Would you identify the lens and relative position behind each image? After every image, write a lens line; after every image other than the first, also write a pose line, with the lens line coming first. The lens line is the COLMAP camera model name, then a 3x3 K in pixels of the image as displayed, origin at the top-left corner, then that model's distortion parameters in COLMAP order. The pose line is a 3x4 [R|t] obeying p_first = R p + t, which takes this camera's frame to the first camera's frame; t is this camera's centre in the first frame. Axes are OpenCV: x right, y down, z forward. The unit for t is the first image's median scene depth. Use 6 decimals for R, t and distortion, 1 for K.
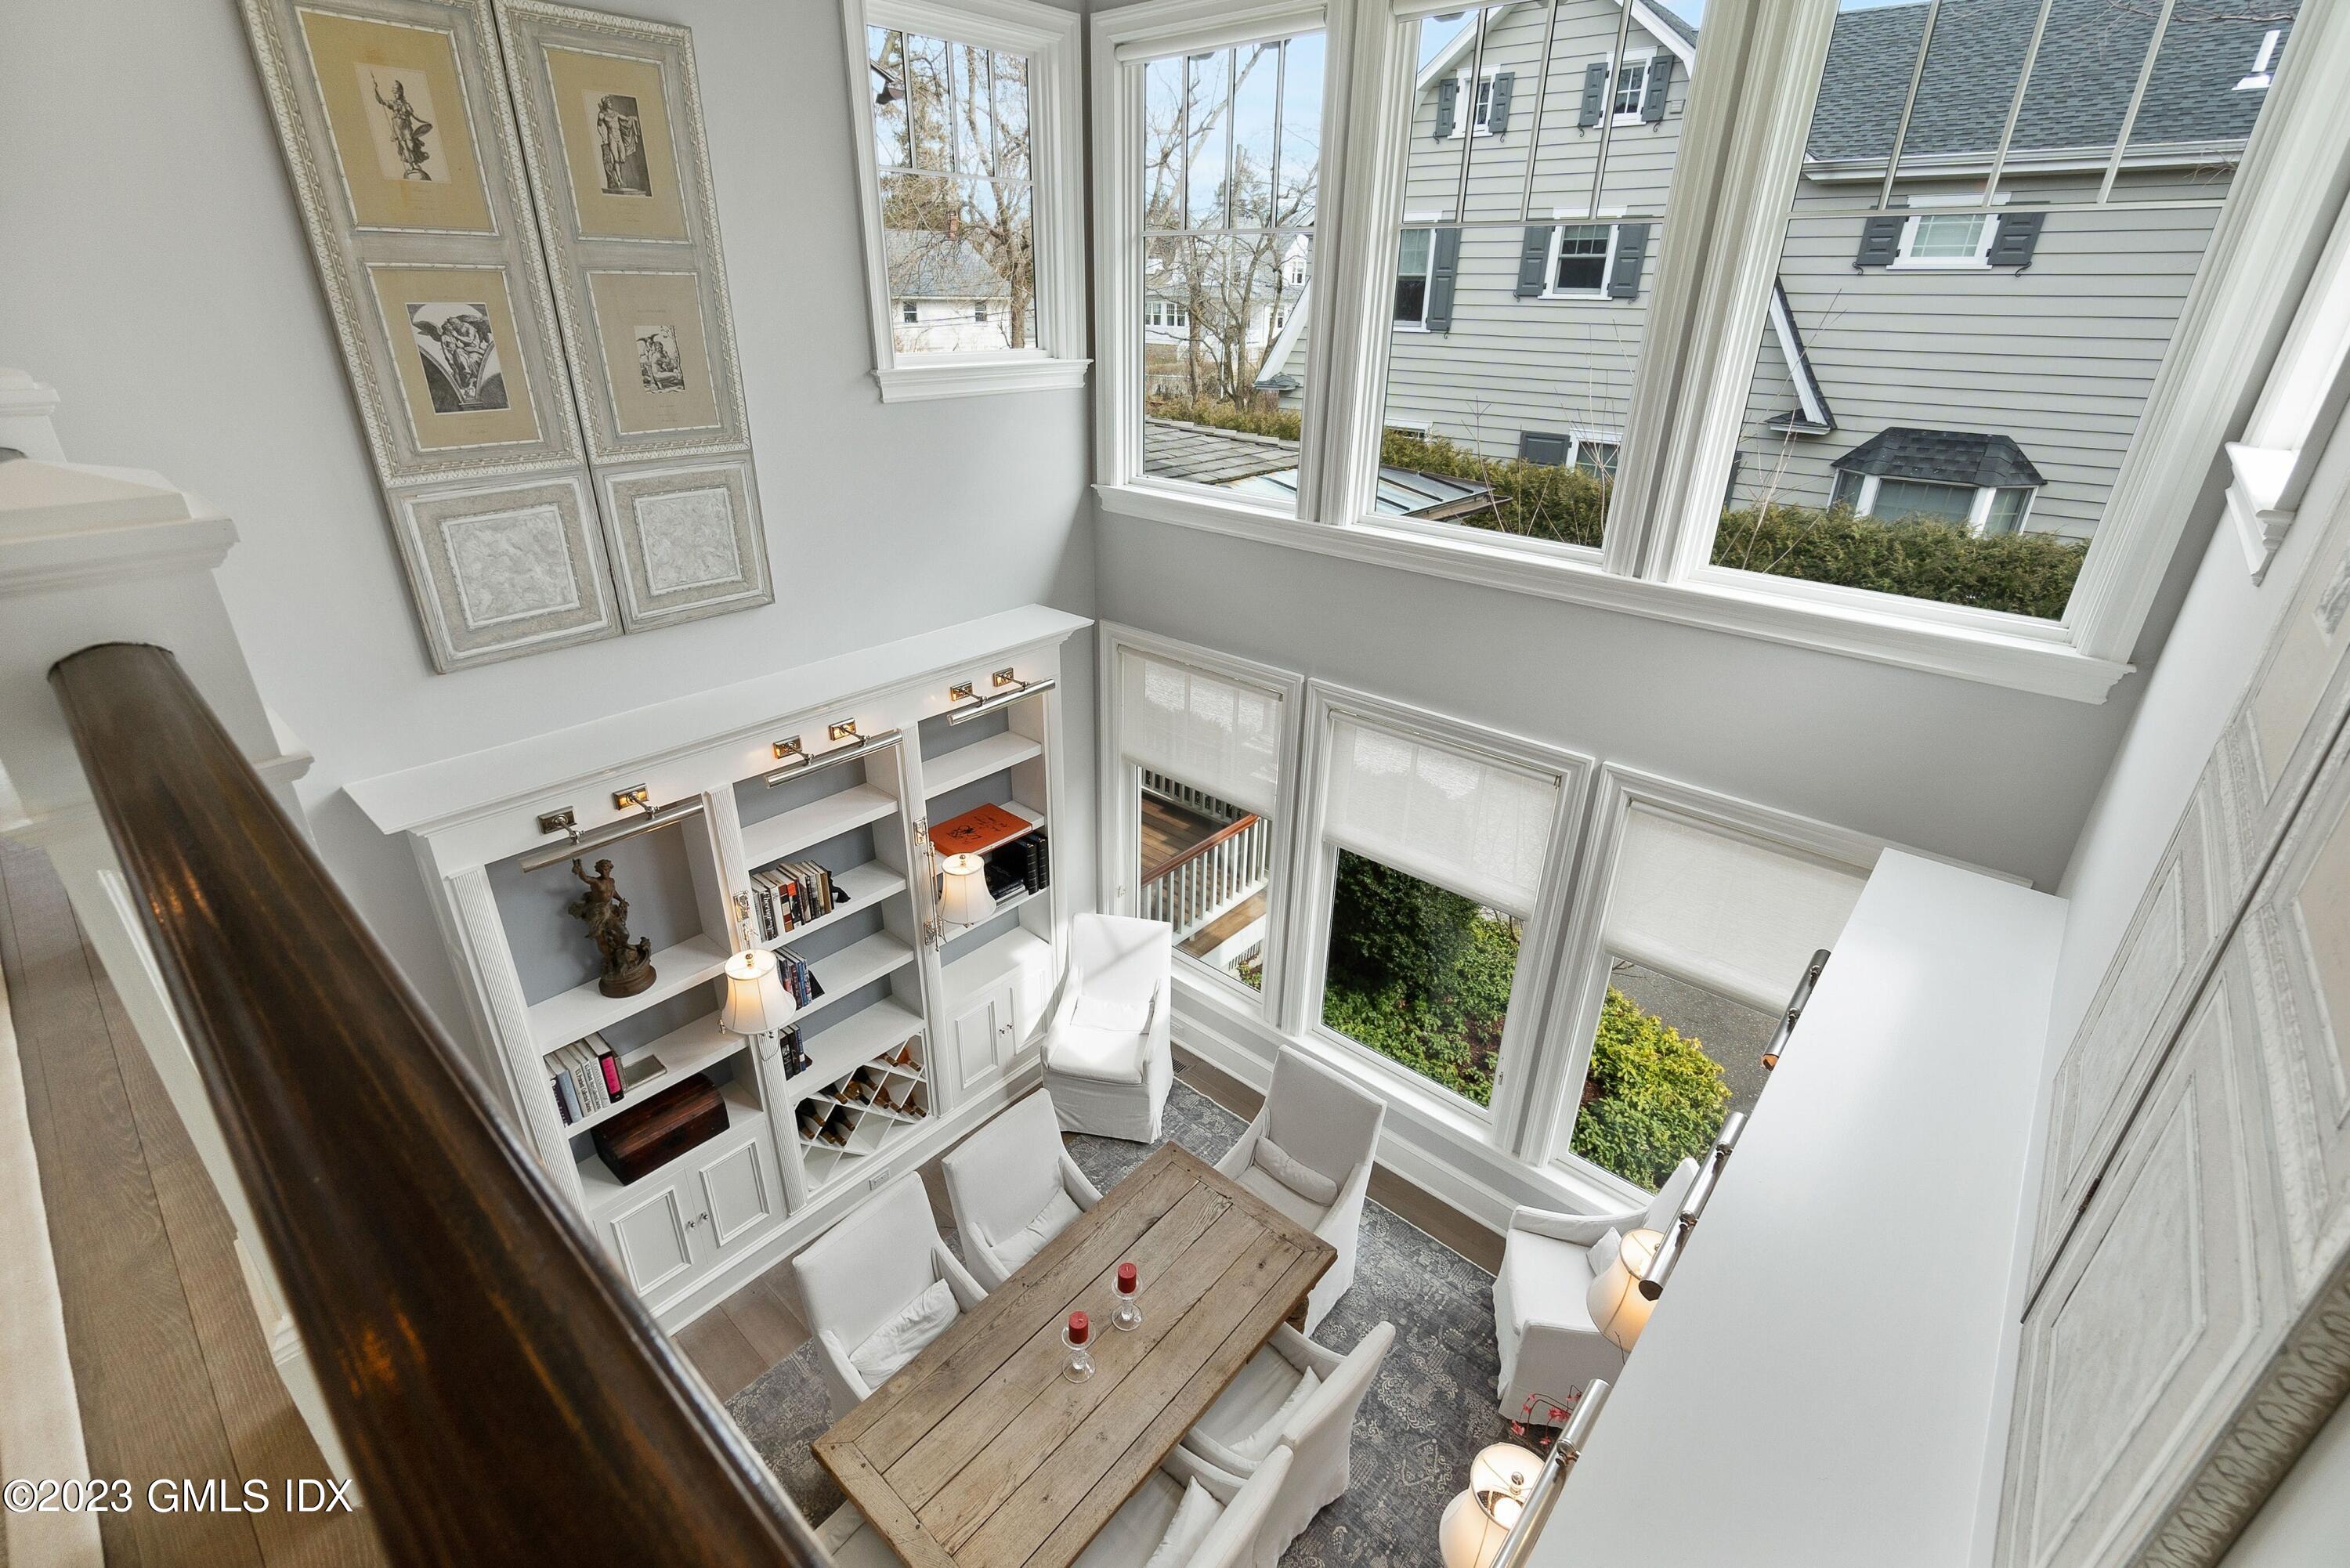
lens RADIAL K [[1027.4, 0, 1181.0], [0, 1027.4, 776.8], [0, 0, 1]] dist [0.000625, 0.000128]
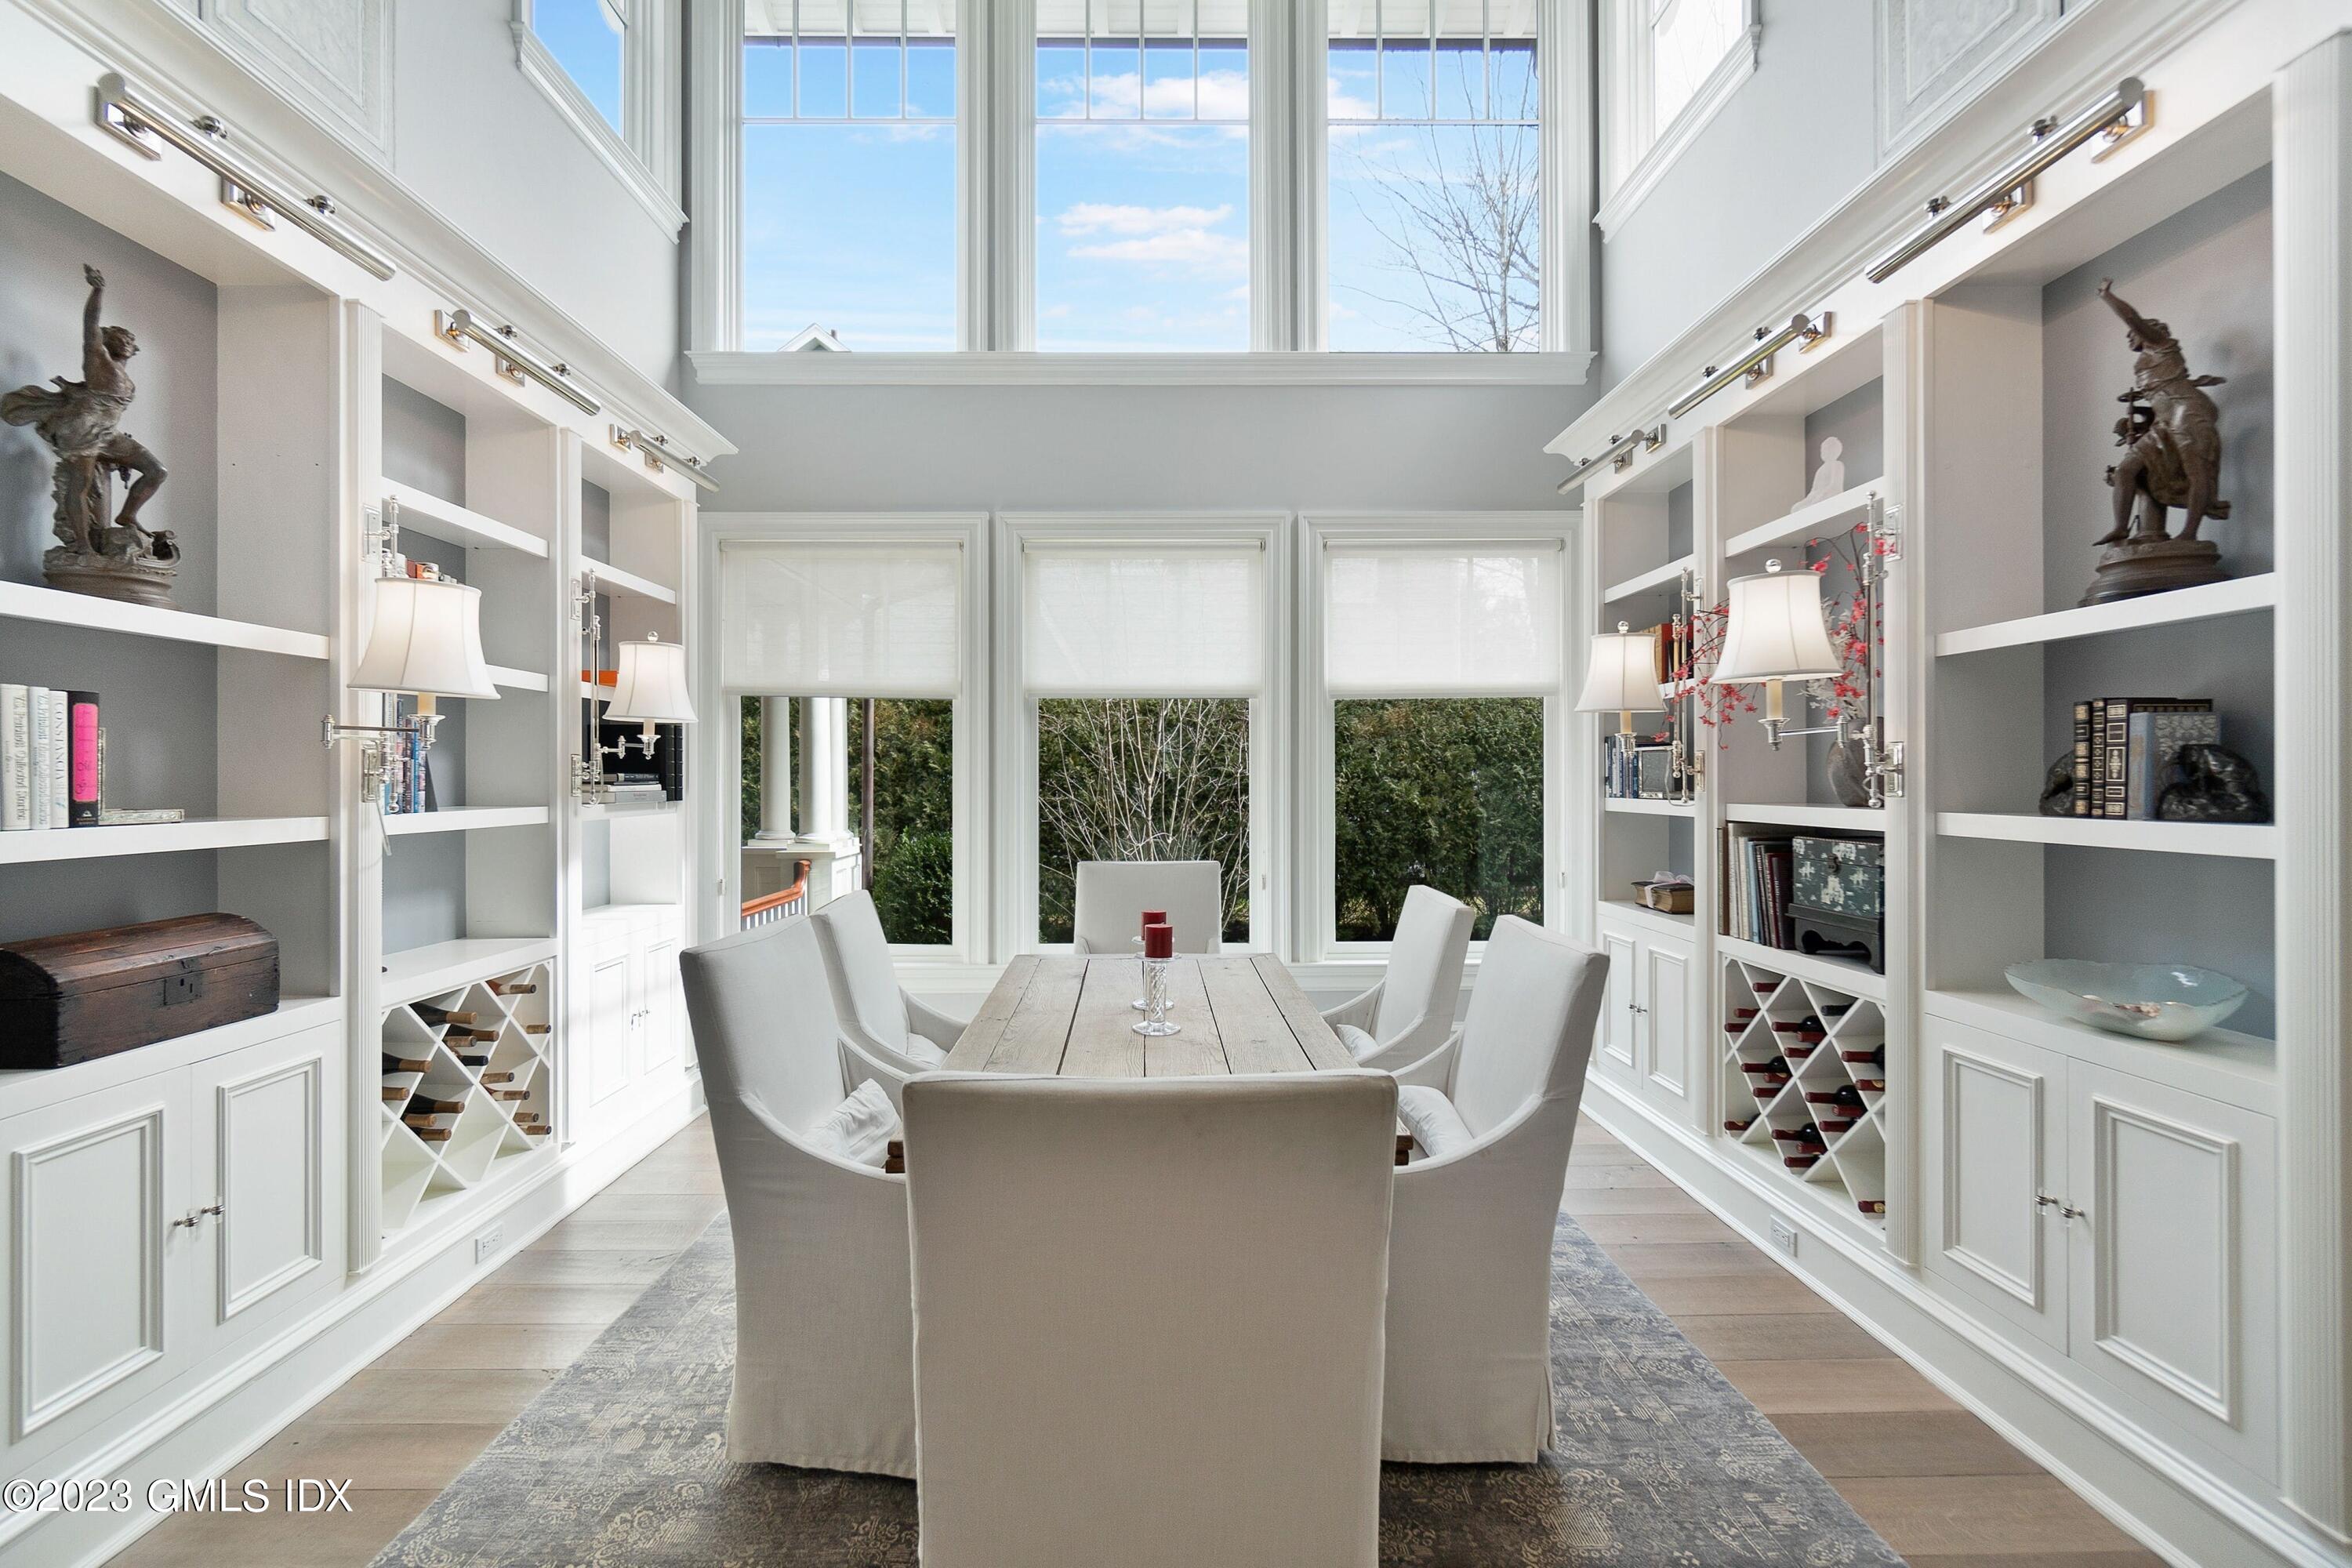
lens RADIAL K [[1028.4, 0, 1168.7], [0, 1028.4, 775.2], [0, 0, 1]] dist [0.000625, 0.000128]
pose [[0.738765, -0.024454, 0.673519, -0.419960], [0.305347, 0.903036, -0.302140, 0.476872], [-0.600824, 0.428867, 0.674599, 0.348736]]
